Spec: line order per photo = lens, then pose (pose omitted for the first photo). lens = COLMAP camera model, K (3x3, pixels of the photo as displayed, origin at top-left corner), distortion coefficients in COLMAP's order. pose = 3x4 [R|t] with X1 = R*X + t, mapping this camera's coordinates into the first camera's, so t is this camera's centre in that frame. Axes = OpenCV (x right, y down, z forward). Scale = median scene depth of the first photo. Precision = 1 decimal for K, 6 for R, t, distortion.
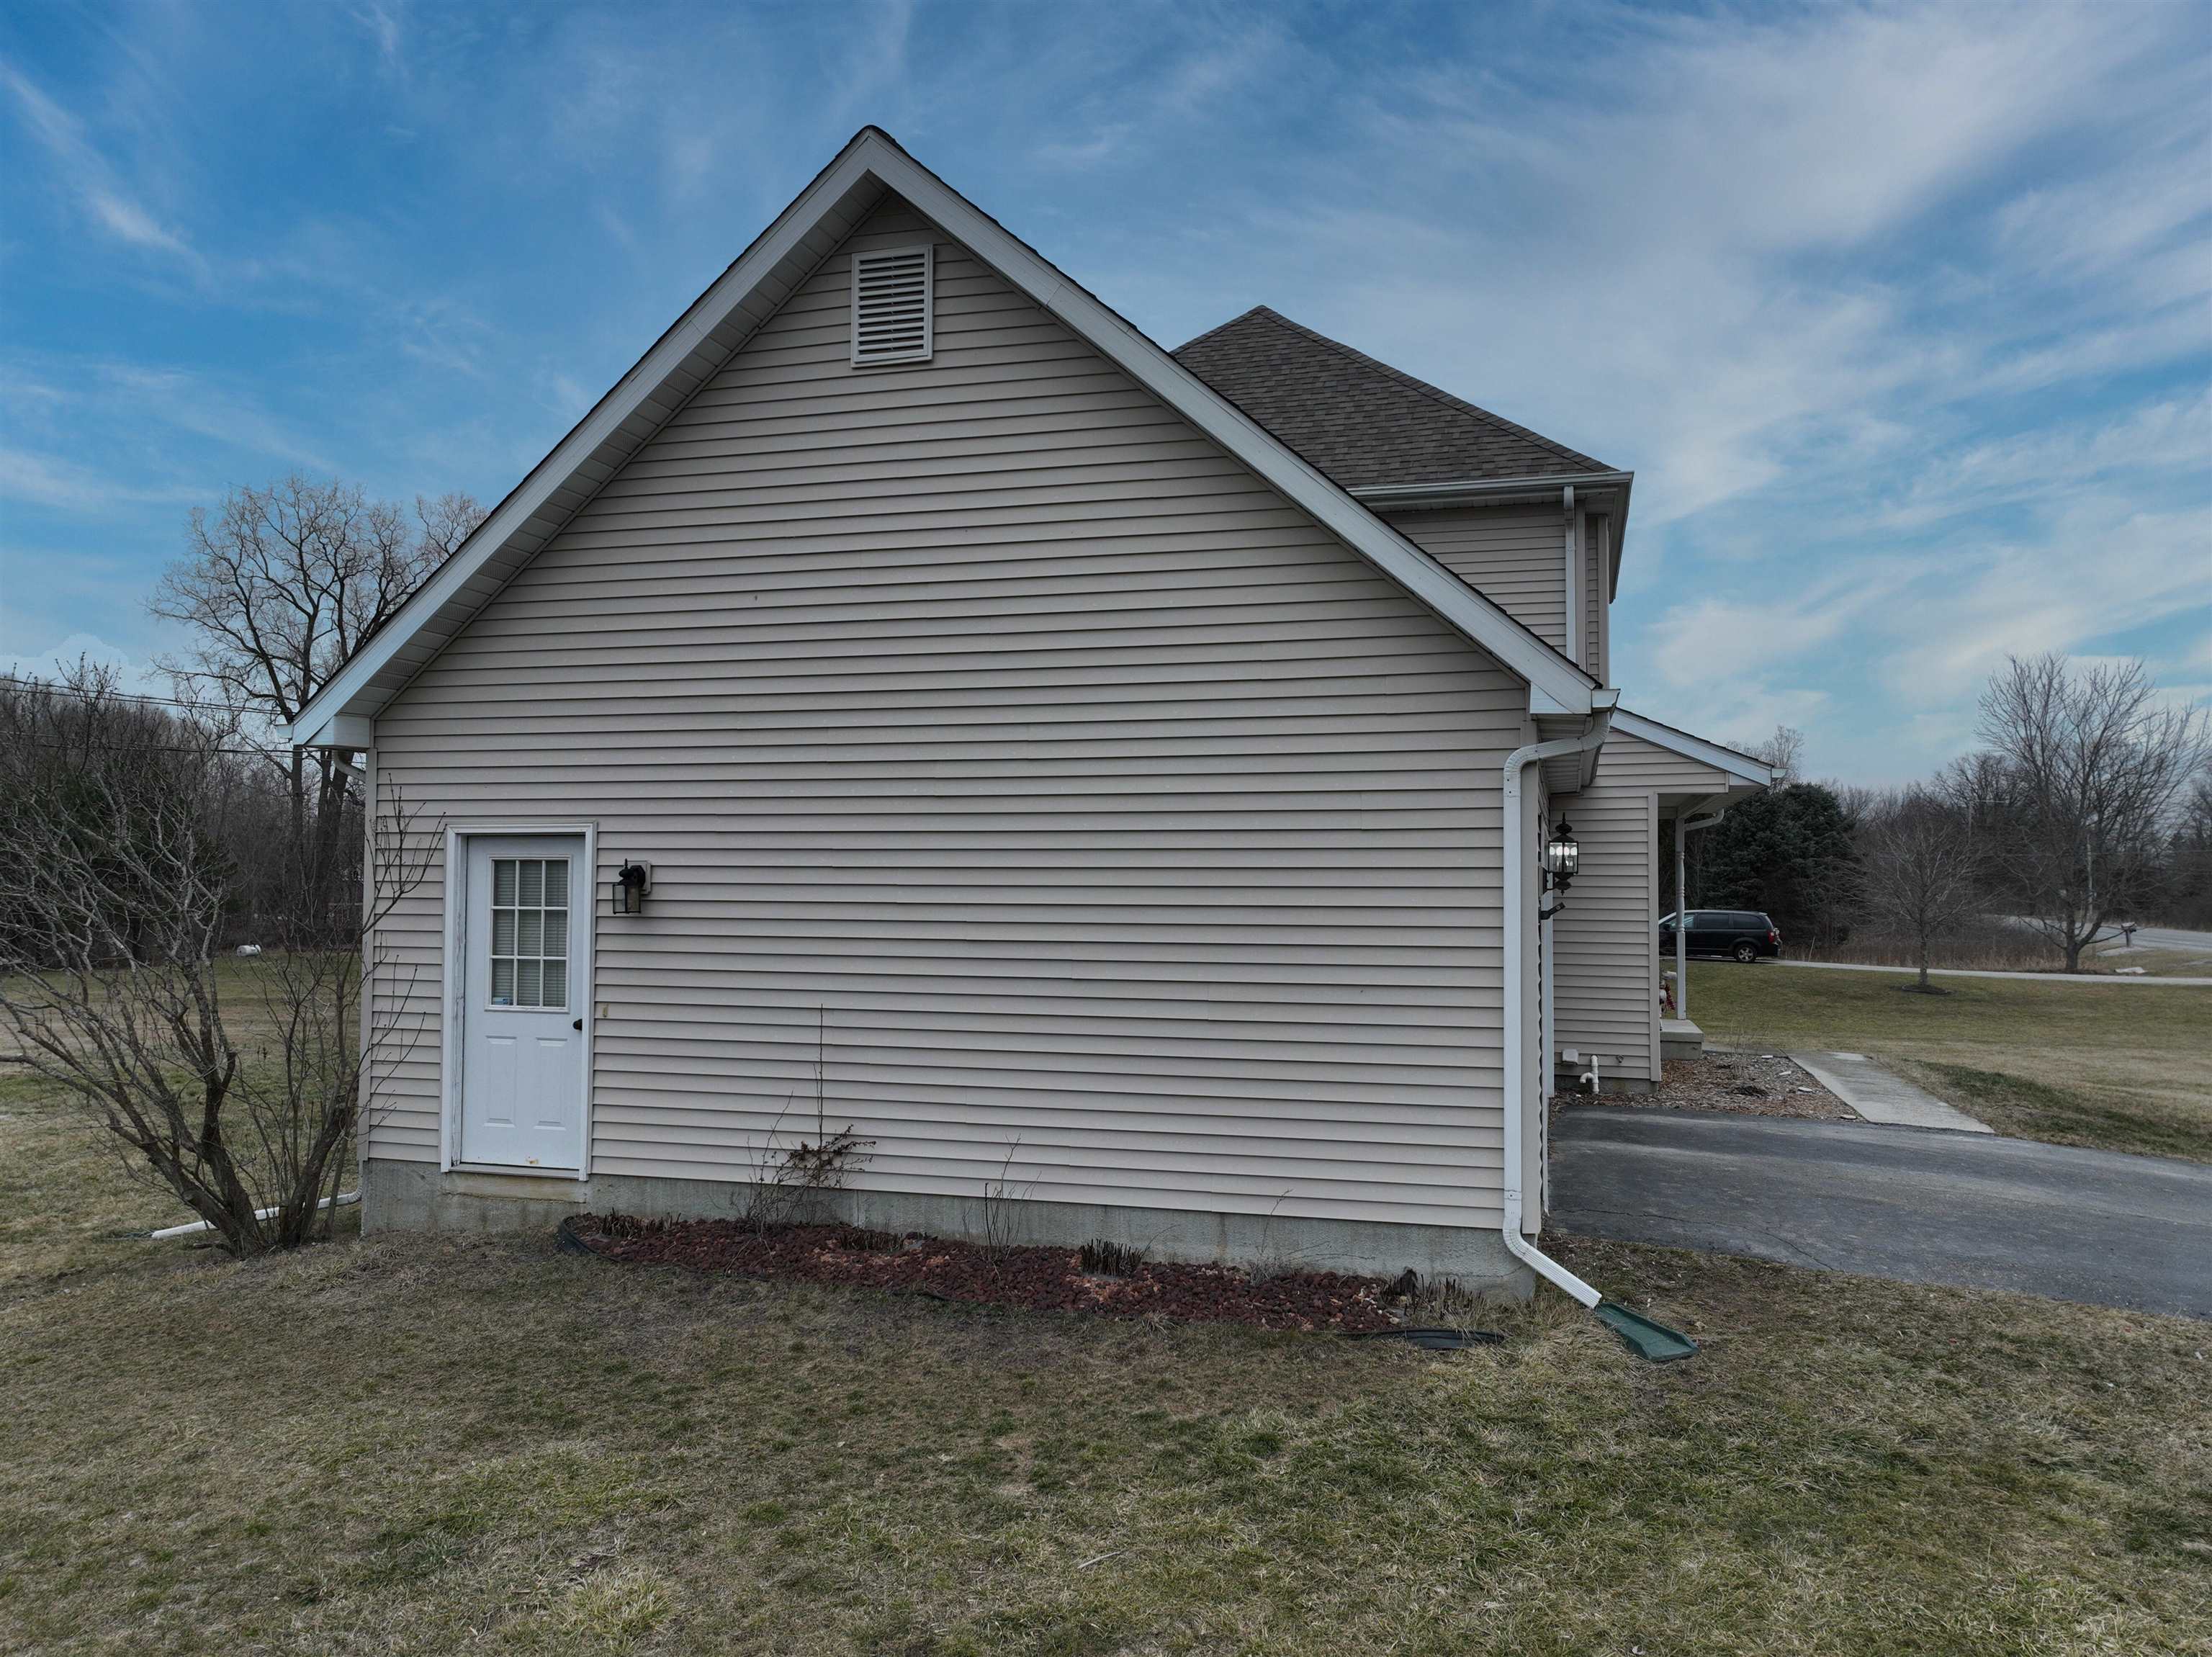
lens RADIAL K [[1569.4, 0, 1106.0], [0, 1569.4, 828.5], [0, 0, 1]] dist [0.004759, 0.012373]
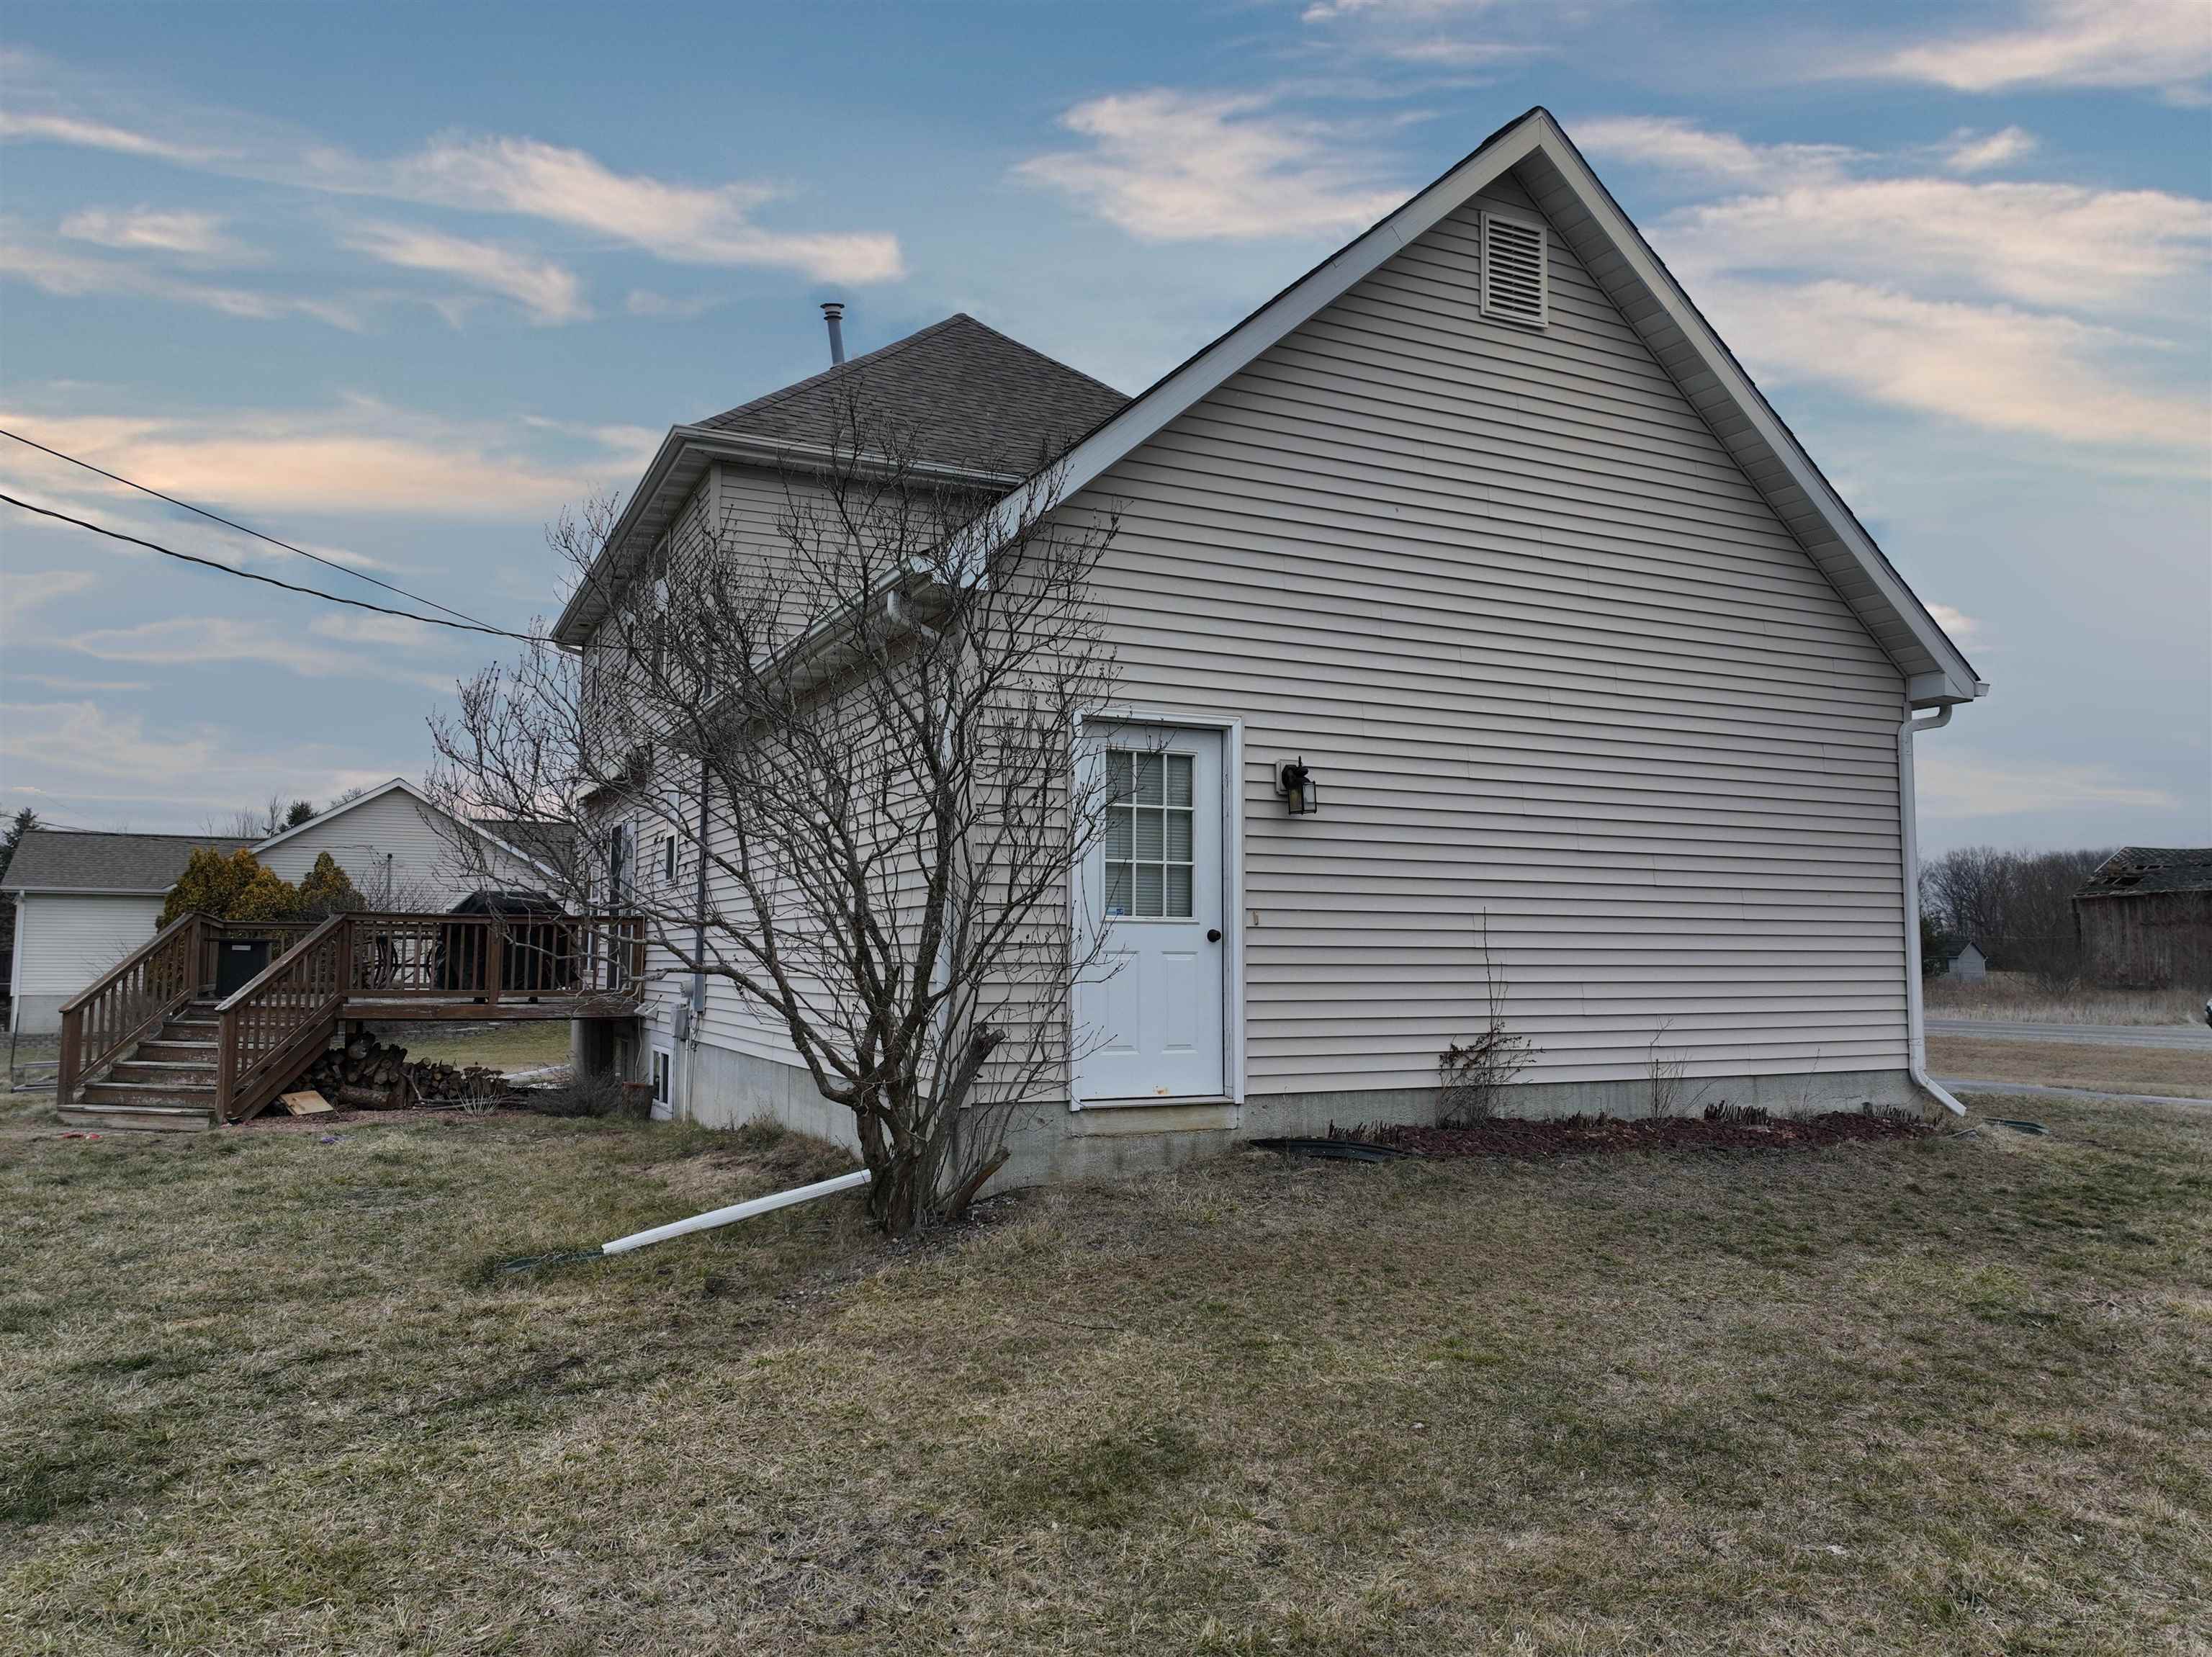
lens RADIAL K [[1569.4, 0, 1106.0], [0, 1569.4, 828.5], [0, 0, 1]] dist [0.004759, 0.012373]
pose [[0.750559, 0.054112, 0.658584, -0.999305], [-0.022168, 0.998142, -0.056749, 0.117566], [-0.660431, 0.027994, 0.750365, 0.360735]]
